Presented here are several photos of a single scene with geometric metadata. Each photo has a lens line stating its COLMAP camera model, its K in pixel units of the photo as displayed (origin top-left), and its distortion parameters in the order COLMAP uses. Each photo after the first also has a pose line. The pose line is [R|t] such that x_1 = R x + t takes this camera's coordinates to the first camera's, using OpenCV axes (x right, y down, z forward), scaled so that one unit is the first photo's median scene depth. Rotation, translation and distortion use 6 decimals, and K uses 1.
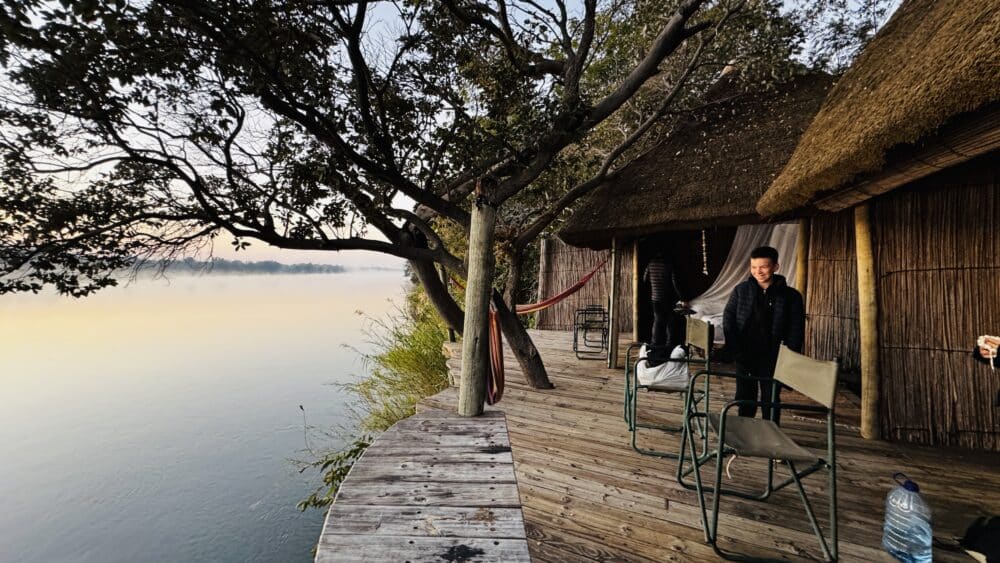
lens RADIAL K [[400.2, 0, 504.0], [0, 400.2, 286.4], [0, 0, 1]] dist [-0.000242, -0.001091]
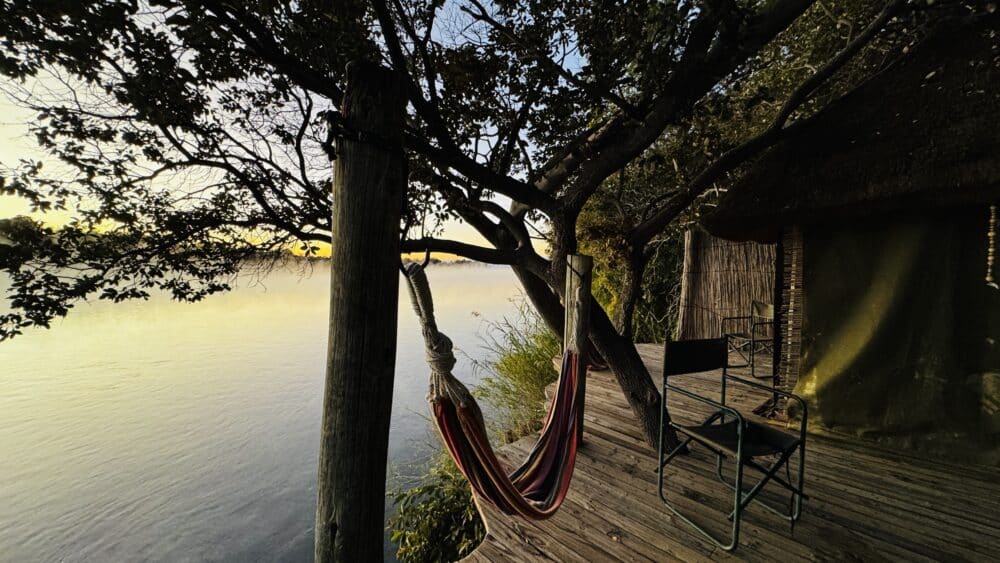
lens RADIAL K [[400.2, 0, 498.1], [0, 400.2, 282.6], [0, 0, 1]] dist [-0.000242, -0.001091]
pose [[0.932375, 0.009906, -0.361357, 0.092845], [-0.009316, 0.999951, 0.003373, -0.041078], [0.361372, 0.000222, 0.932422, 0.347508]]
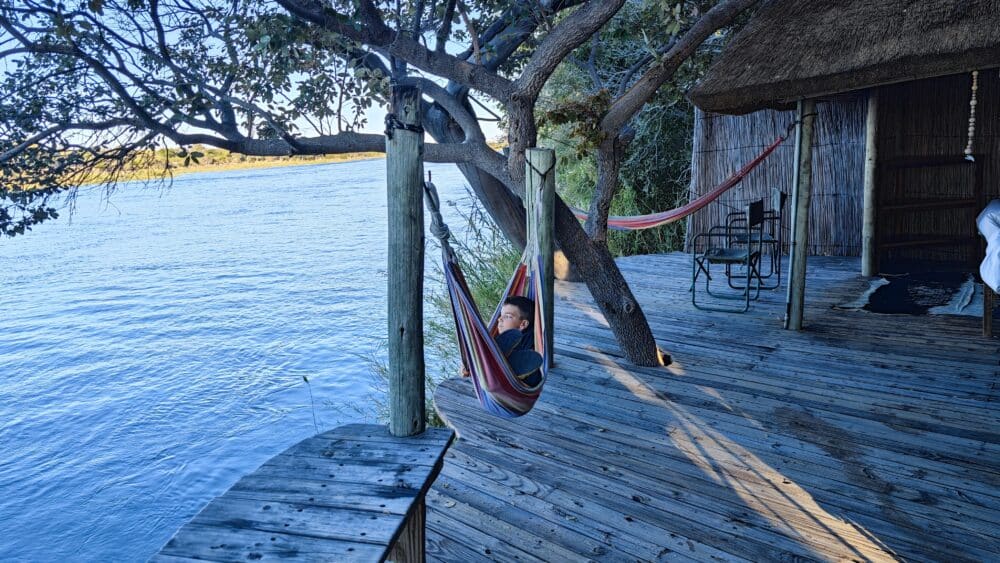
lens RADIAL K [[672.2, 0, 495.9], [0, 672.2, 277.7], [0, 0, 1]] dist [0.025571, 0.016390]
pose [[0.965240, -0.005253, -0.261313, 0.188396], [0.047667, 0.986568, 0.156240, -0.062575], [0.256982, -0.163266, 0.952525, -0.021629]]
